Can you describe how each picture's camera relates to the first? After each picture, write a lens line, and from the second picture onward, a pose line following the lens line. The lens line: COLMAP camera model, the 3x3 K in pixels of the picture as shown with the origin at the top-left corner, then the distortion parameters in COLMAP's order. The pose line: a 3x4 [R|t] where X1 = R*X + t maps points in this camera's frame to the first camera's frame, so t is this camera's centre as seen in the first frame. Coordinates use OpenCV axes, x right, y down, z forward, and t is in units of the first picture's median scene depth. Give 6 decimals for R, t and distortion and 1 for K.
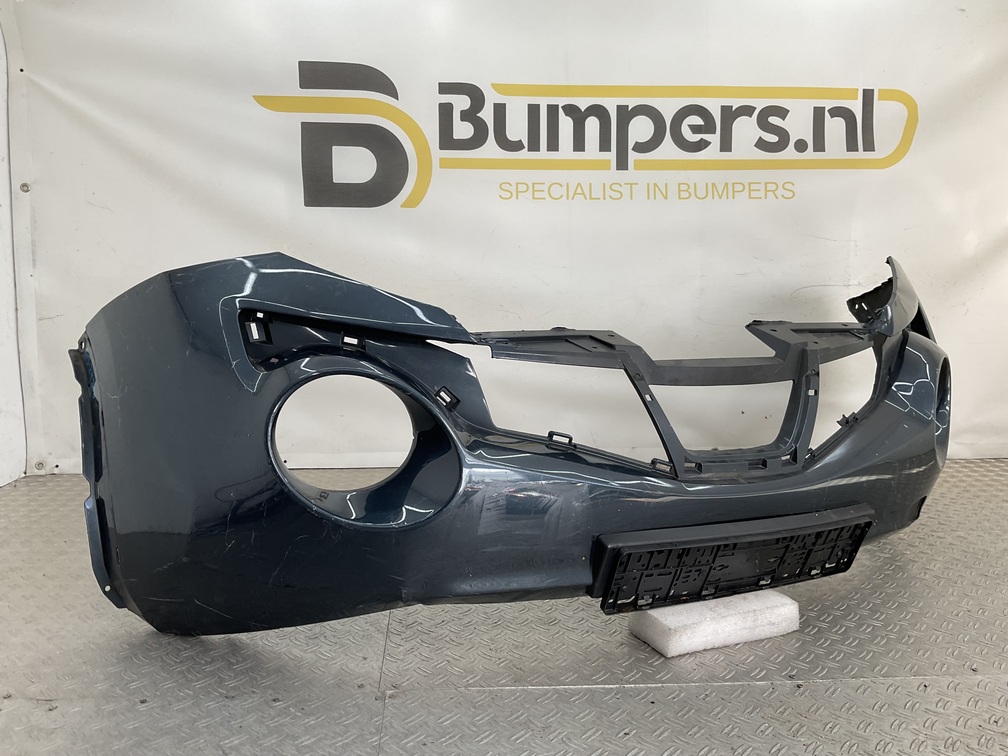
lens RADIAL K [[849.0, 0, 504.8], [0, 849.0, 373.9], [0, 0, 1]] dist [0.134655, -0.303228]
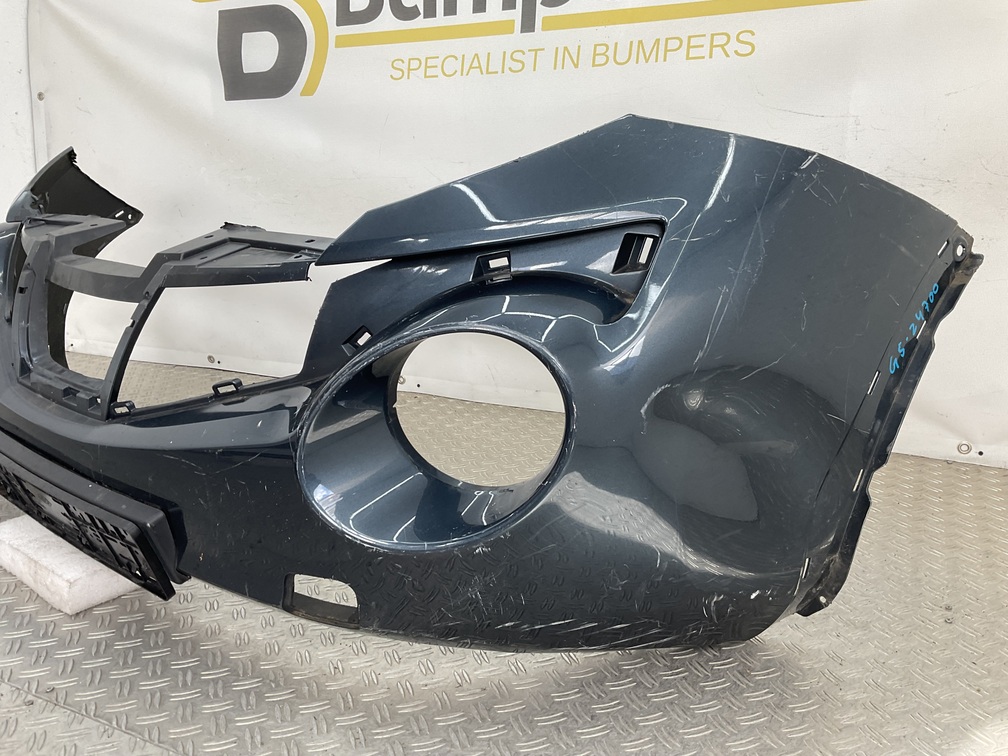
lens RADIAL K [[834.0, 0, 504.0], [0, 834.0, 378.0], [0, 0, 1]] dist [0.088976, -0.174031]
pose [[0.865149, 0.110966, -0.489085, 0.532976], [-0.065402, 0.991850, 0.109346, -0.010410], [0.497233, -0.062613, 0.865355, 0.315829]]
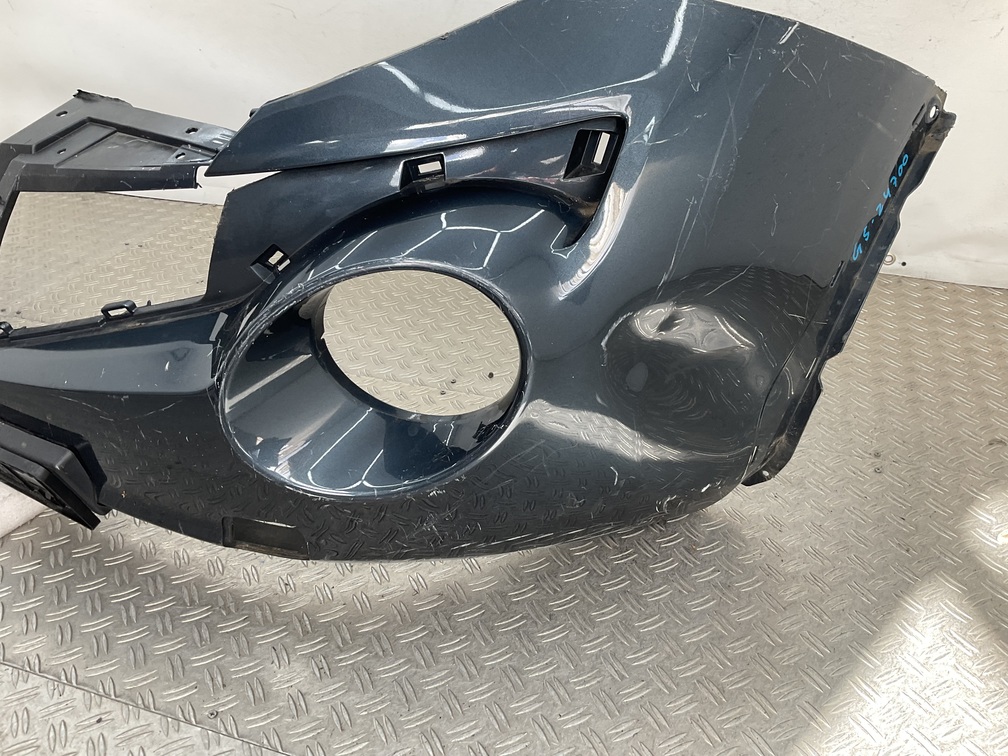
lens RADIAL K [[834.0, 0, 504.0], [0, 834.0, 378.0], [0, 0, 1]] dist [0.088976, -0.174031]
pose [[0.921550, 0.181603, -0.343171, 0.492730], [-0.036157, 0.920169, 0.389848, -0.070328], [0.386573, -0.346856, 0.854548, 0.352472]]
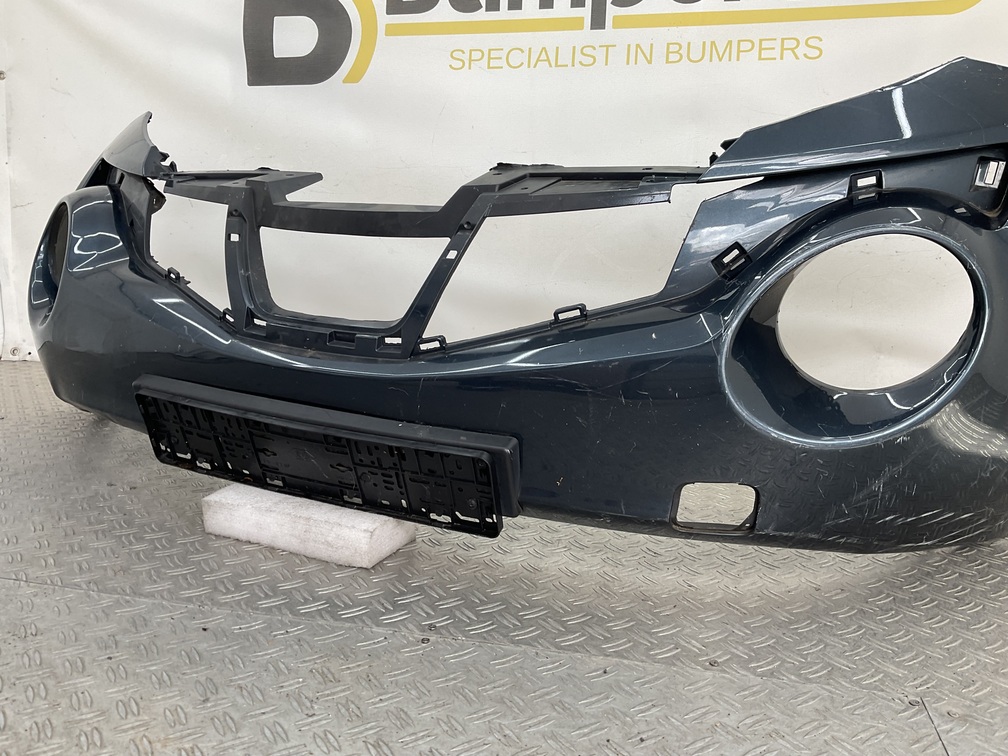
lens RADIAL K [[829.5, 0, 504.0], [0, 829.5, 378.0], [0, 0, 1]] dist [0.132640, -0.276730]
pose [[0.958170, 0.063342, -0.279103, 0.300347], [-0.053737, 0.997674, 0.041939, 0.064478], [0.281111, -0.025186, 0.959345, 0.202062]]
